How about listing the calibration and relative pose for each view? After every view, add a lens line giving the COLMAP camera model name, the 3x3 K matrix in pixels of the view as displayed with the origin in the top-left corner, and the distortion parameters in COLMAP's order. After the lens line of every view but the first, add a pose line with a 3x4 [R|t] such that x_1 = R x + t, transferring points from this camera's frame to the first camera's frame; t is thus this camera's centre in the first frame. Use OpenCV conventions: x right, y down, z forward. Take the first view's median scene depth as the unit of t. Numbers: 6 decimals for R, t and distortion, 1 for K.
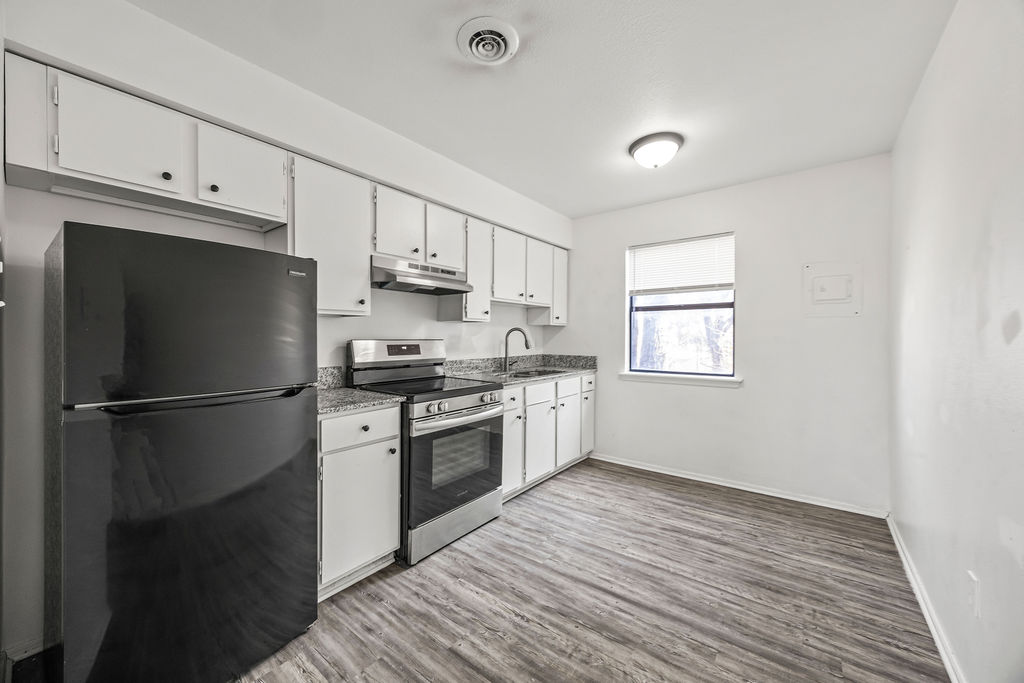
lens RADIAL K [[388.5, 0, 505.2], [0, 388.5, 338.4], [0, 0, 1]] dist [-0.003075, -0.000033]
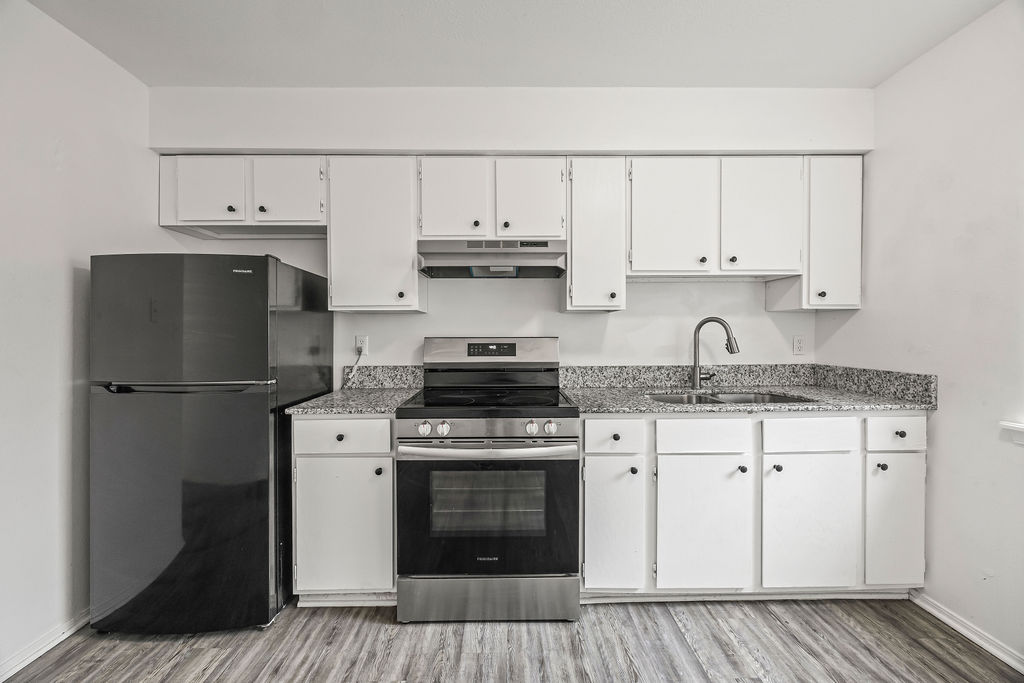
lens RADIAL K [[387.8, 0, 506.3], [0, 387.8, 336.5], [0, 0, 1]] dist [-0.002488, 0.000062]
pose [[0.626310, -0.001130, -0.779574, 0.509859], [0.002364, 0.999997, 0.000449, 0.002057], [0.779571, -0.002125, 0.626311, 0.673674]]
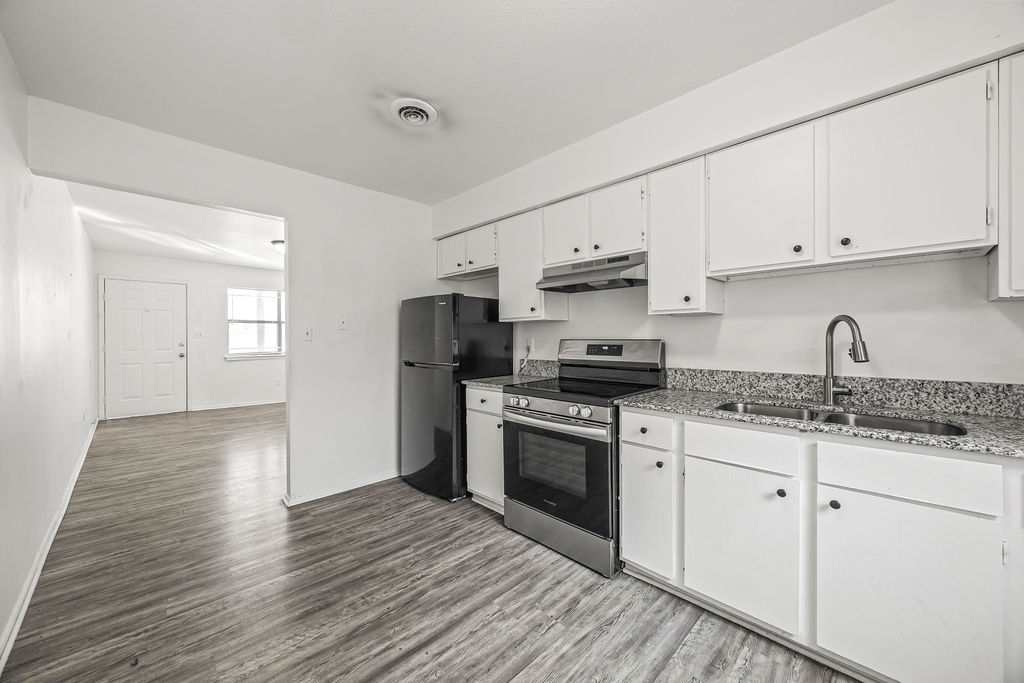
lens RADIAL K [[385.9, 0, 506.9], [0, 385.9, 338.6], [0, 0, 1]] dist [-0.000199, -0.000095]
pose [[-0.132702, 0.002208, -0.991153, 0.943076], [0.002294, 0.999996, 0.001921, -0.001717], [0.991153, -0.002019, -0.132707, 1.158026]]
